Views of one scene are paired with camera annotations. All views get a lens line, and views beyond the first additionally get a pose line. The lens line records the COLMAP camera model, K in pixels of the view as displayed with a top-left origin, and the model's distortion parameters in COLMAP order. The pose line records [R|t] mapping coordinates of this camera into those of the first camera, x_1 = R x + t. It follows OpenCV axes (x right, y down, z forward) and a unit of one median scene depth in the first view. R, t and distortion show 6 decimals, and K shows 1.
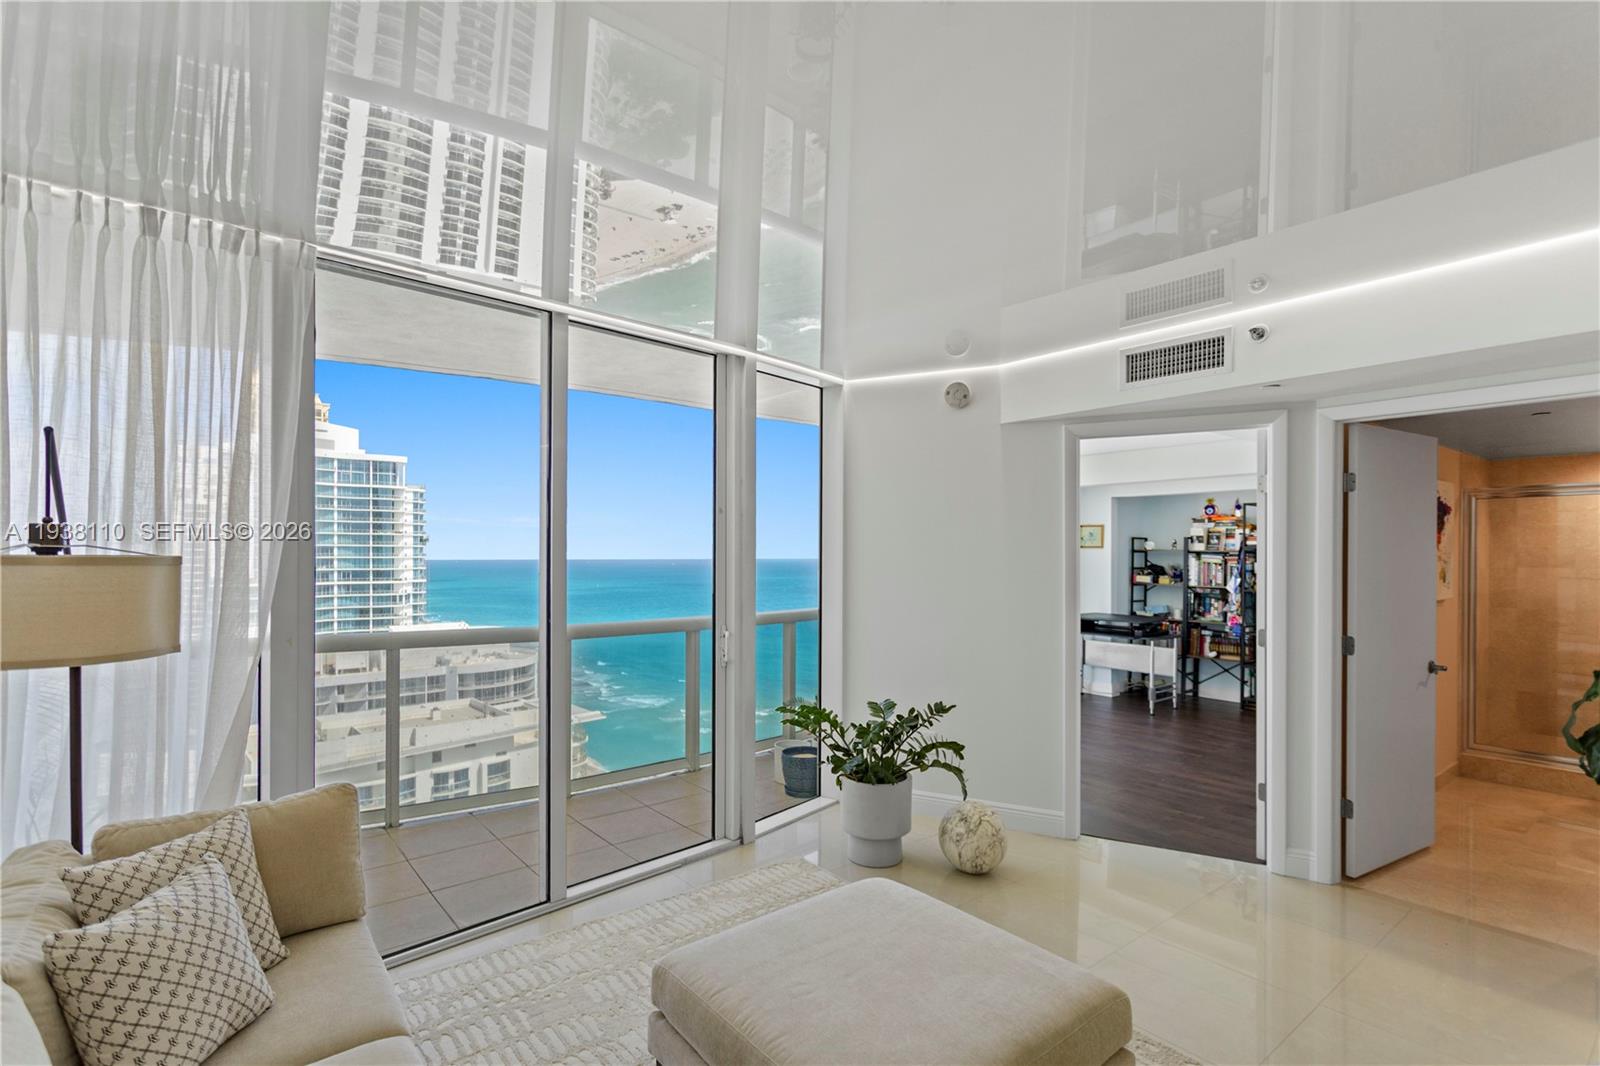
lens RADIAL K [[767.2, 0, 790.2], [0, 767.2, 556.6], [0, 0, 1]] dist [0.002869, 0.001154]
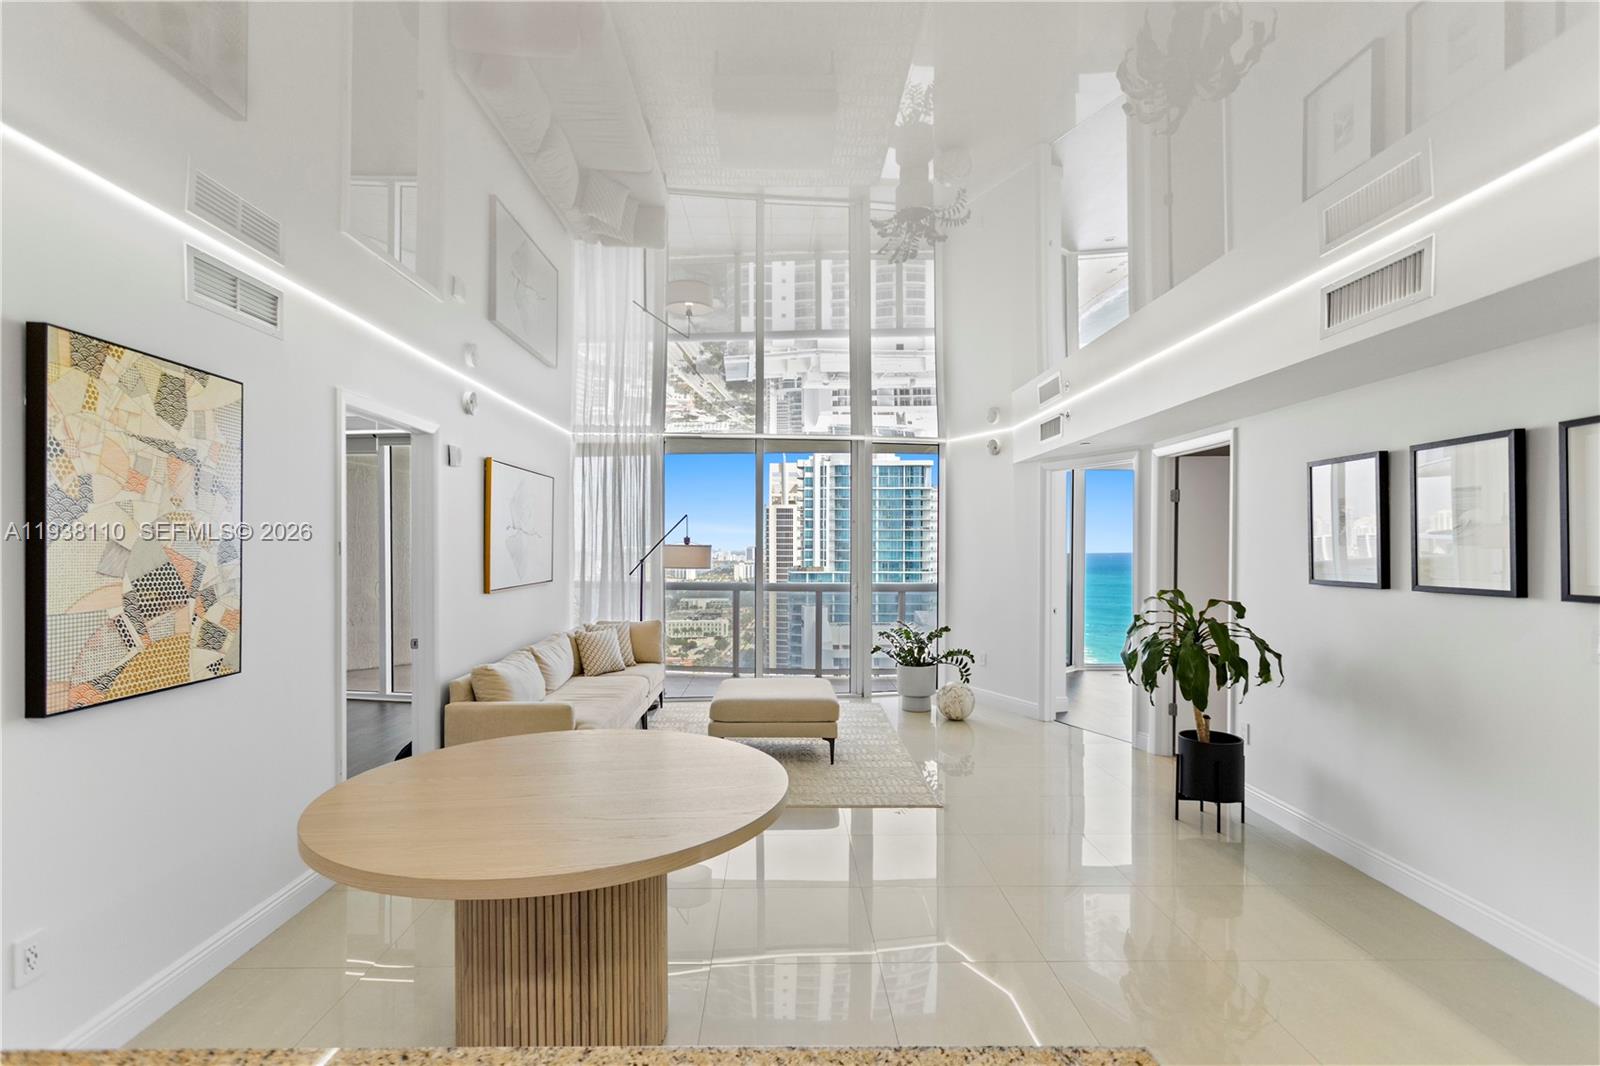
lens RADIAL K [[767.2, 0, 792.3], [0, 767.2, 568.2], [0, 0, 1]] dist [0.002869, 0.001154]
pose [[0.795266, 0.016086, -0.606048, 0.465587], [-0.001692, 0.999703, 0.024314, 0.004717], [0.606259, -0.018311, 0.795057, -0.300735]]
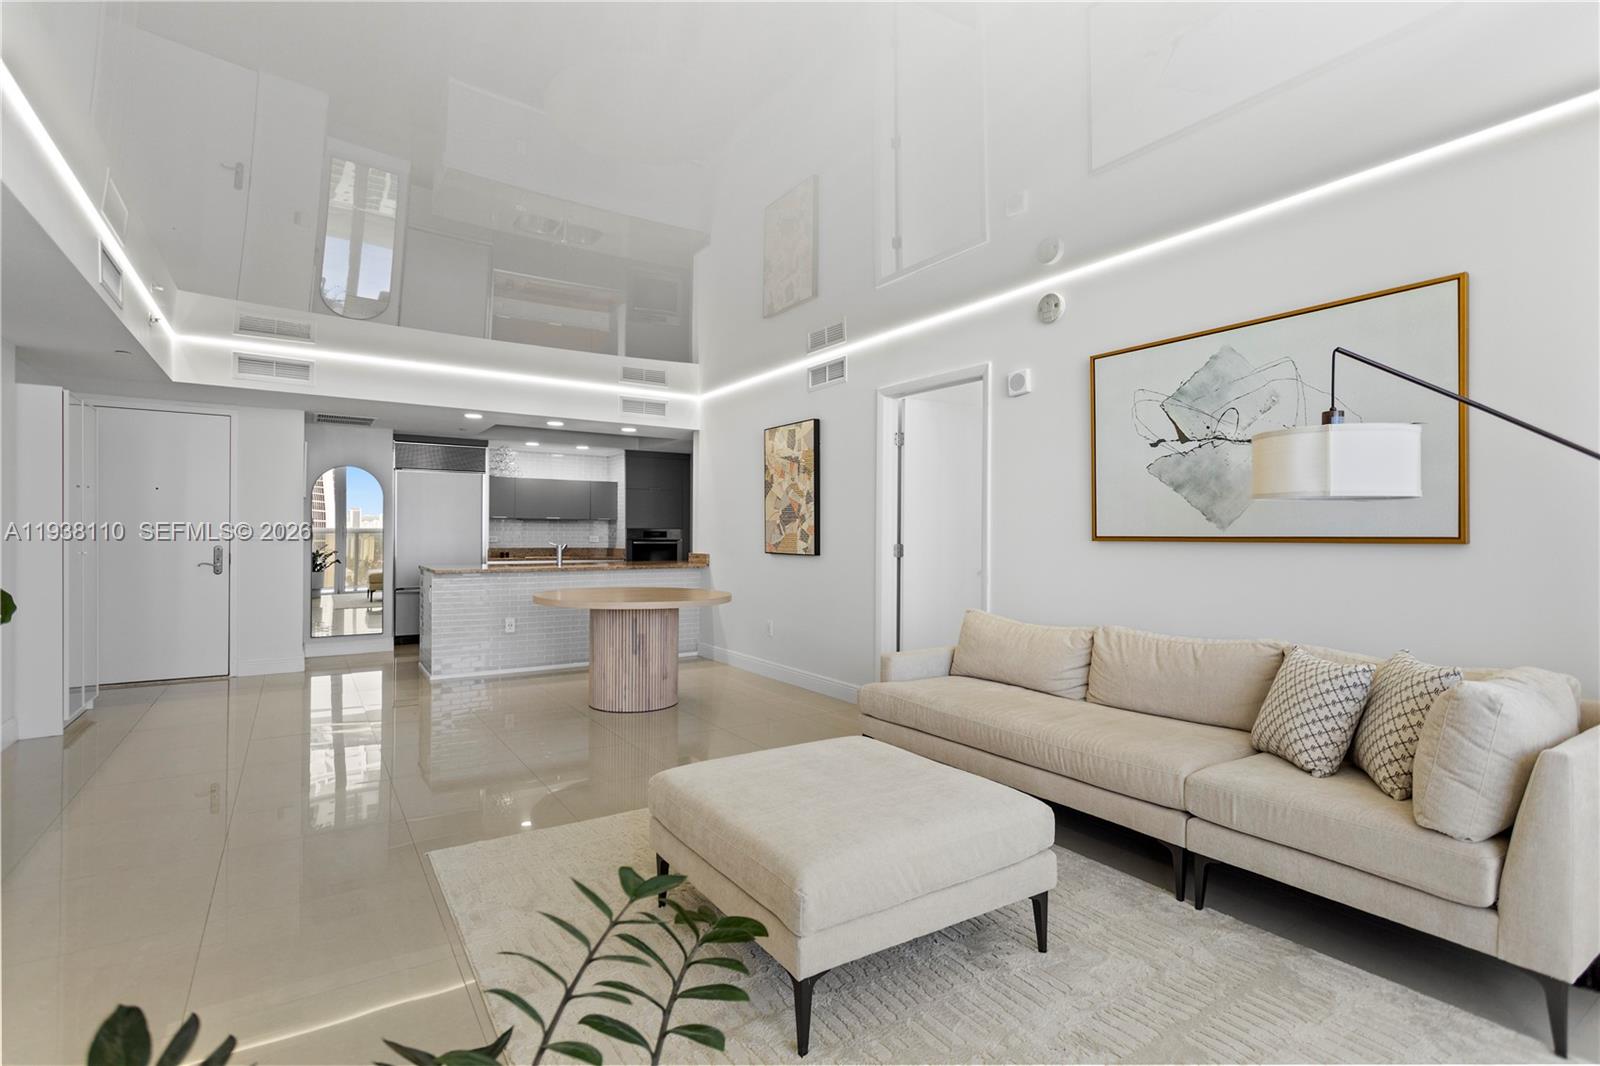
lens RADIAL K [[767.2, 0, 796.4], [0, 767.2, 525.9], [0, 0, 1]] dist [0.002869, 0.001154]
pose [[-0.996031, -0.008366, 0.088614, 0.019370], [-0.009143, 0.999923, -0.008372, 0.038067], [-0.088537, -0.009149, -0.996031, 0.538002]]
